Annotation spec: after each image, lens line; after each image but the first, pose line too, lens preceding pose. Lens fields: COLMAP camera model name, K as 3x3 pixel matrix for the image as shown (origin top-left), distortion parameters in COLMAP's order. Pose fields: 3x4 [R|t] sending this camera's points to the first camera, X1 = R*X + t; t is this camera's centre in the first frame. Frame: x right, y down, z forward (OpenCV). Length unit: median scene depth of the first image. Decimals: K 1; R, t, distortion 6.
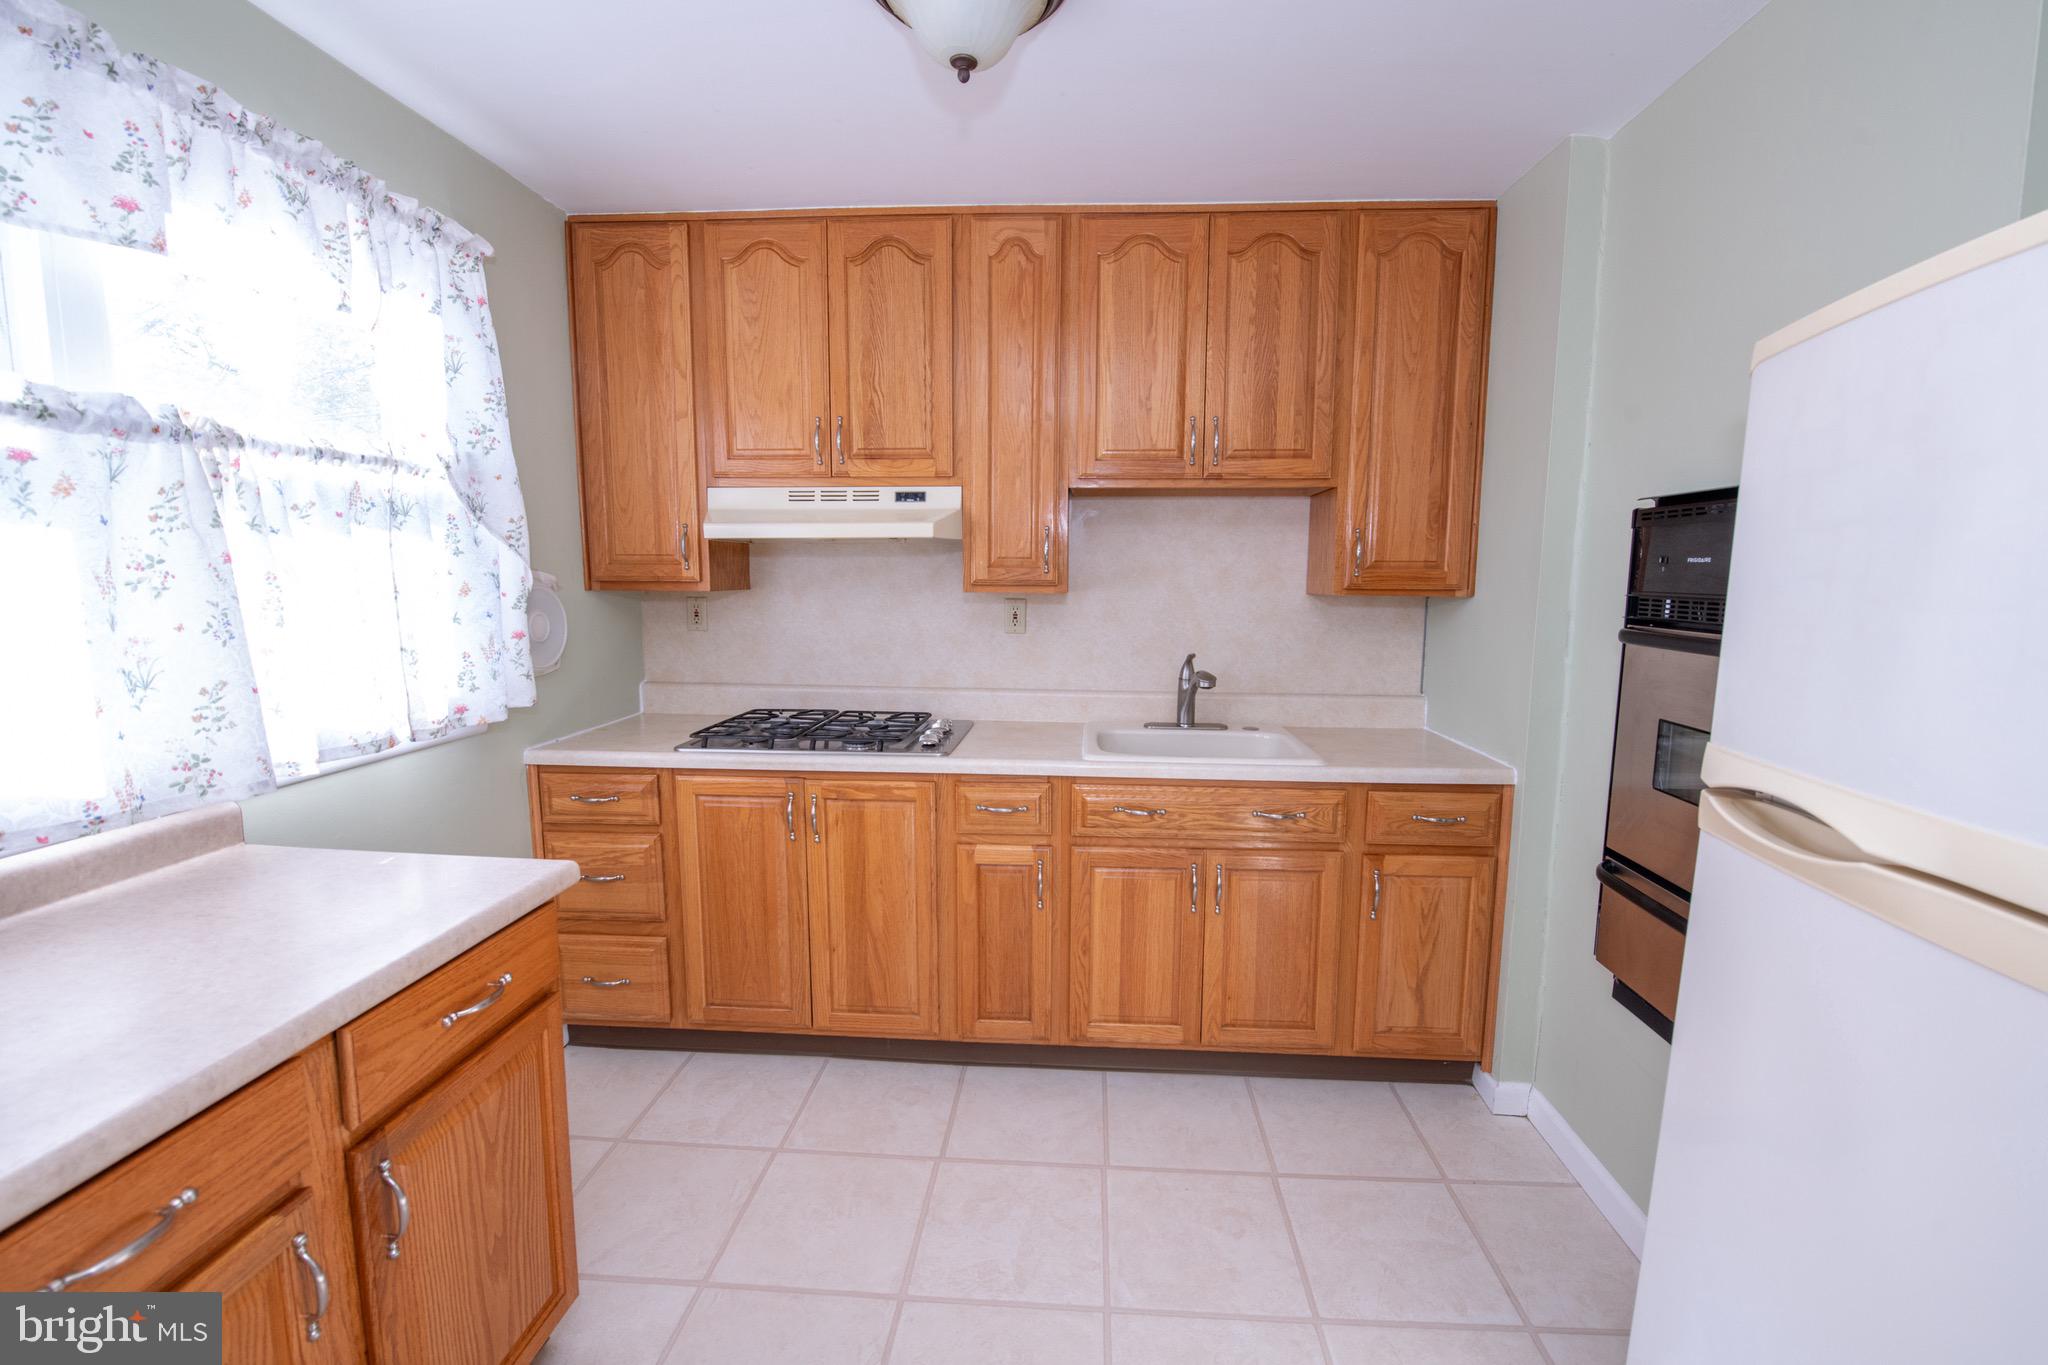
lens RADIAL K [[844.6, 0, 1046.1], [0, 844.6, 682.4], [0, 0, 1]] dist [-0.018095, -0.001290]
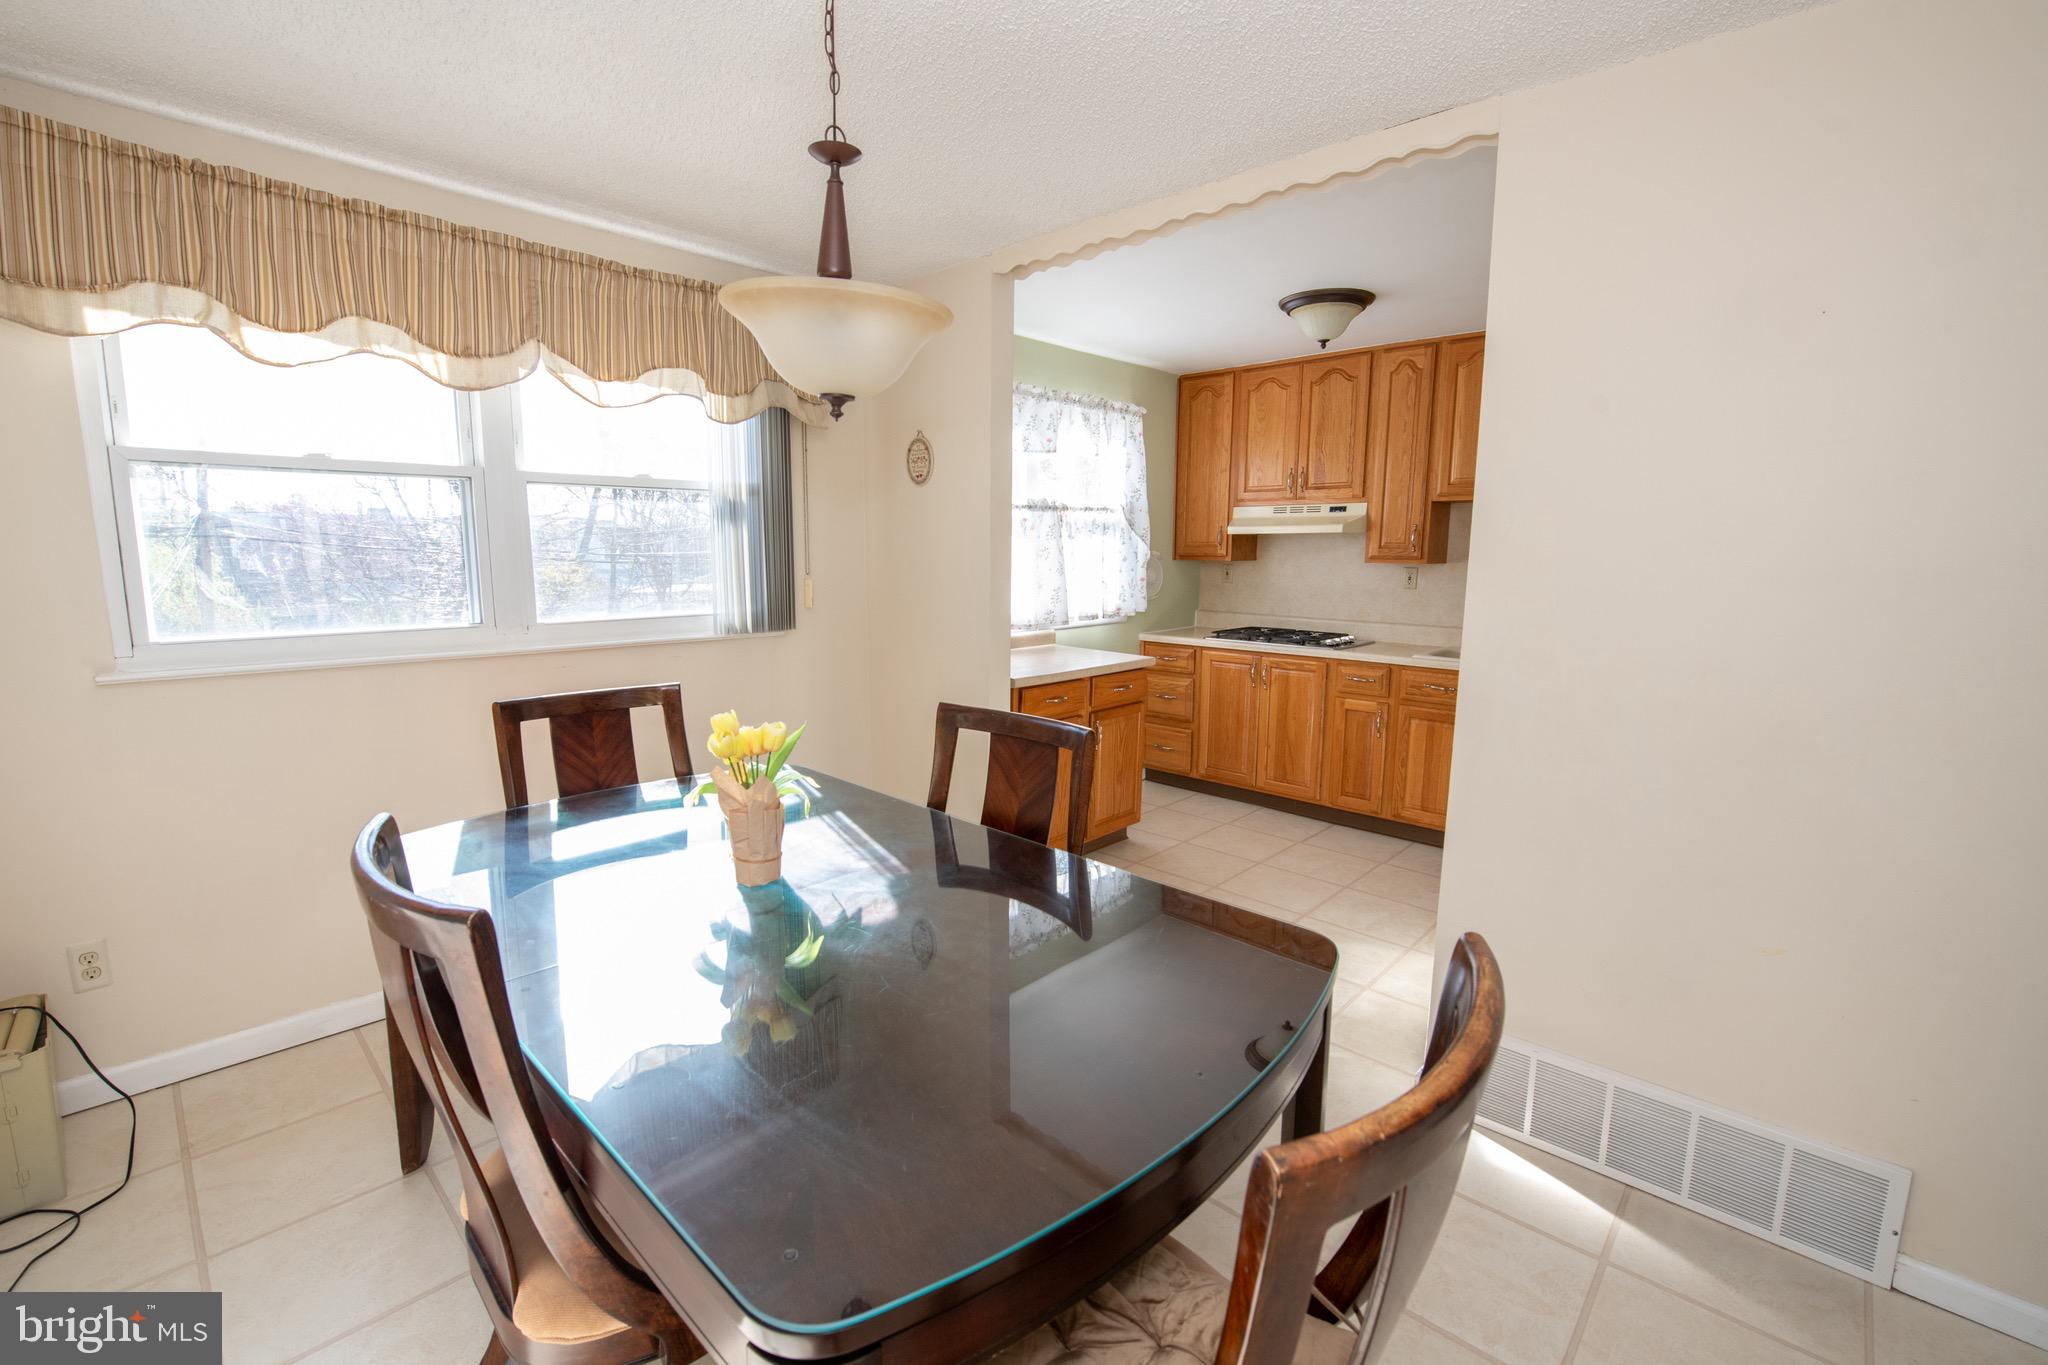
lens RADIAL K [[885.1, 0, 989.8], [0, 885.1, 671.1], [0, 0, 1]] dist [-0.012910, -0.000112]
pose [[0.749783, 0.087308, -0.655899, 0.598995], [-0.080105, 0.995943, 0.041001, 0.115714], [0.656817, 0.021799, 0.753734, -0.982501]]
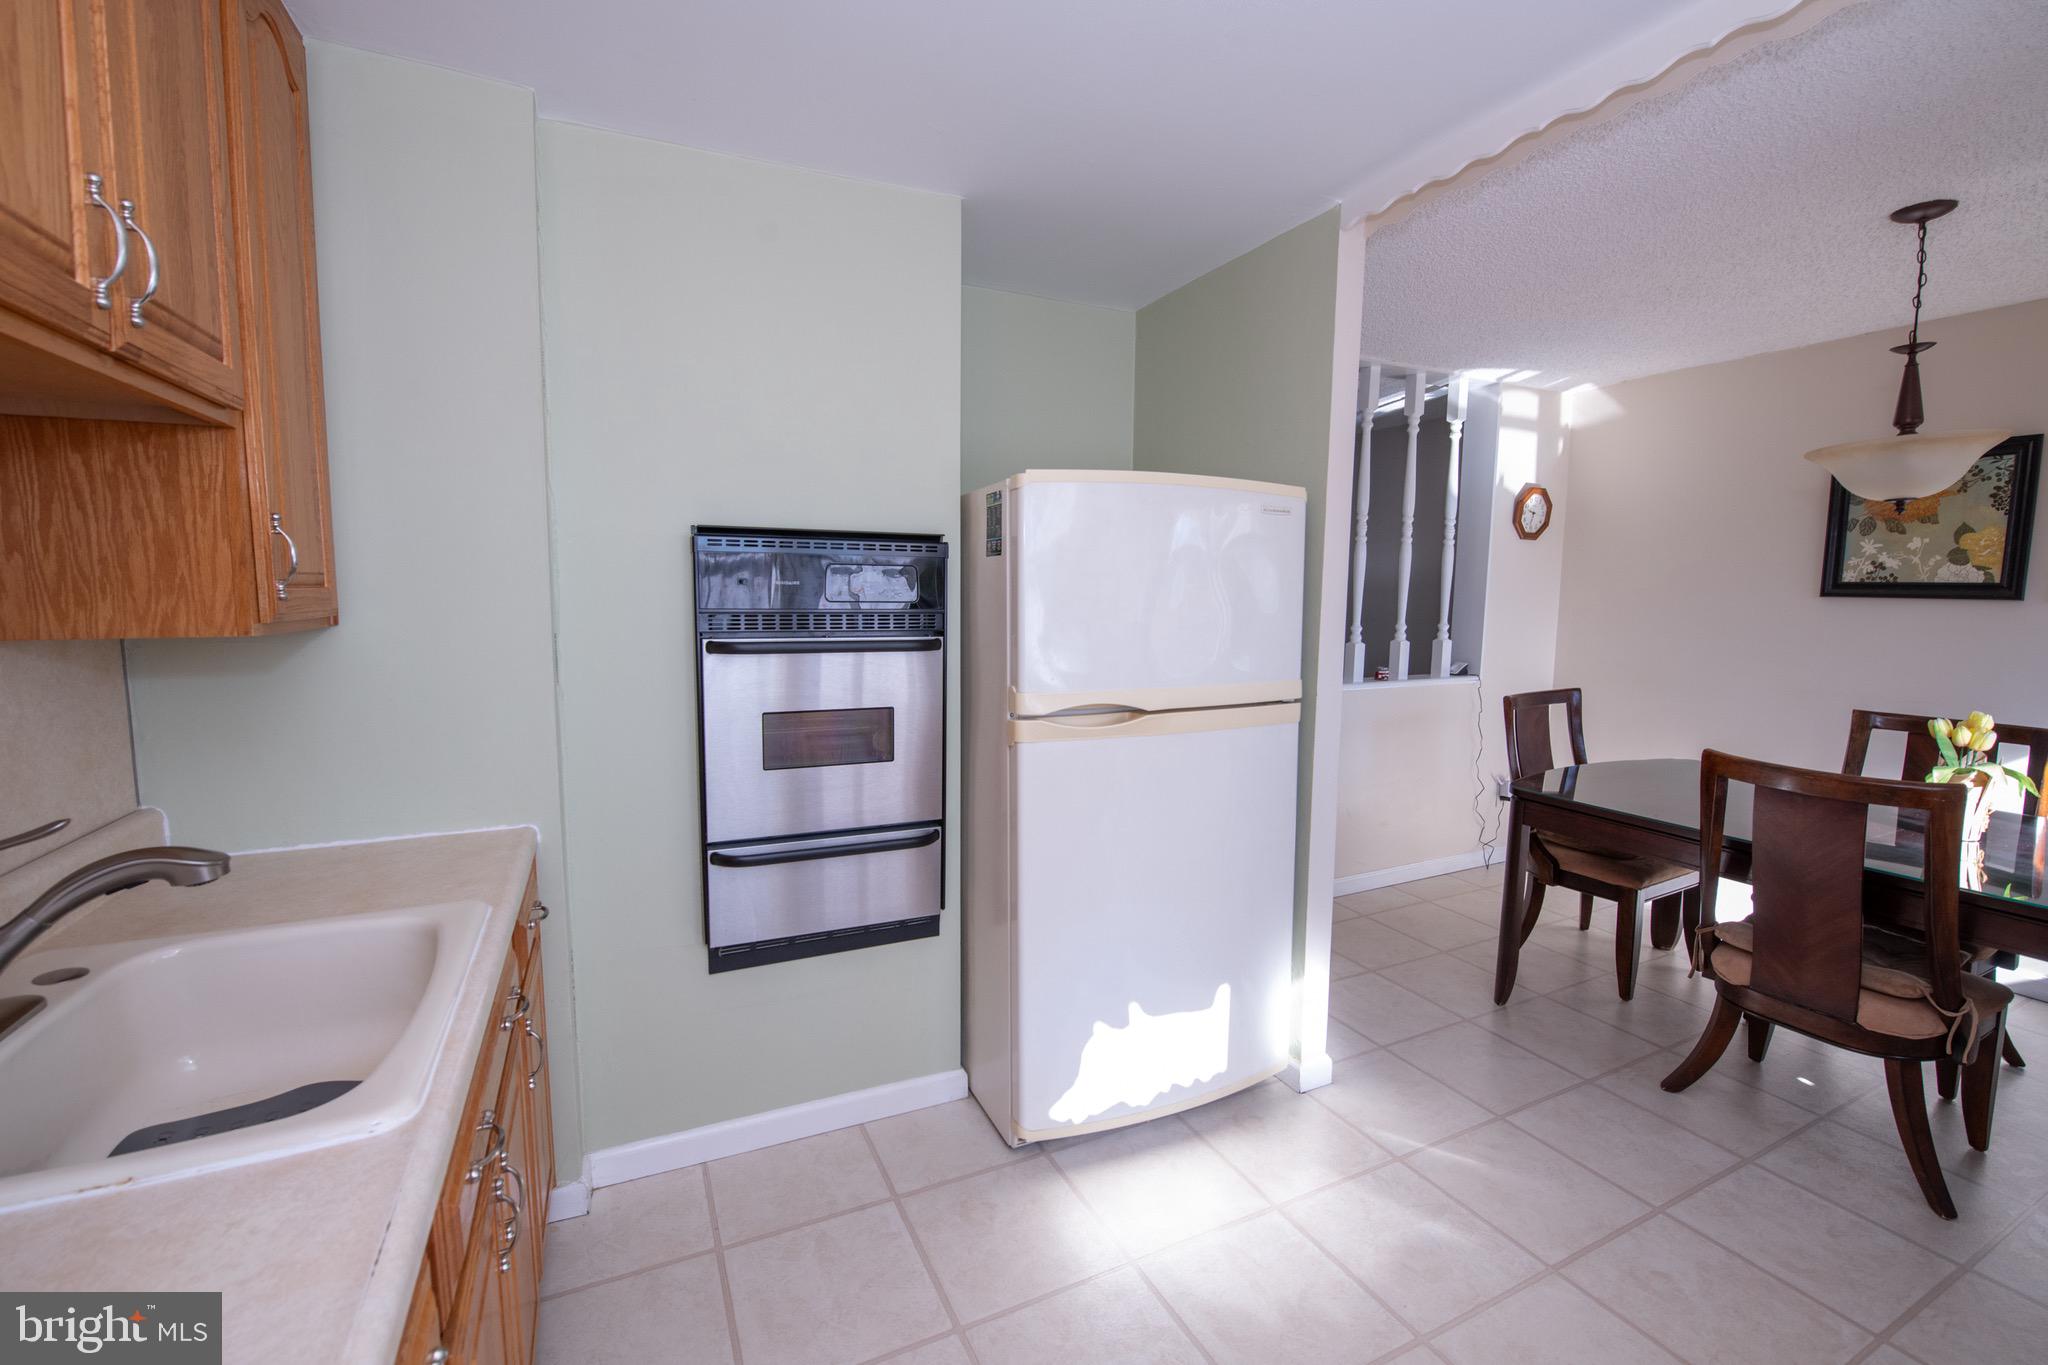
lens RADIAL K [[846.4, 0, 1006.2], [0, 846.4, 676.8], [0, 0, 1]] dist [-0.021418, -0.000226]
pose [[-0.467442, -0.103281, 0.877970, -0.367069], [0.100407, 0.980522, 0.168803, -0.130515], [-0.878303, 0.167059, -0.447967, 0.907479]]
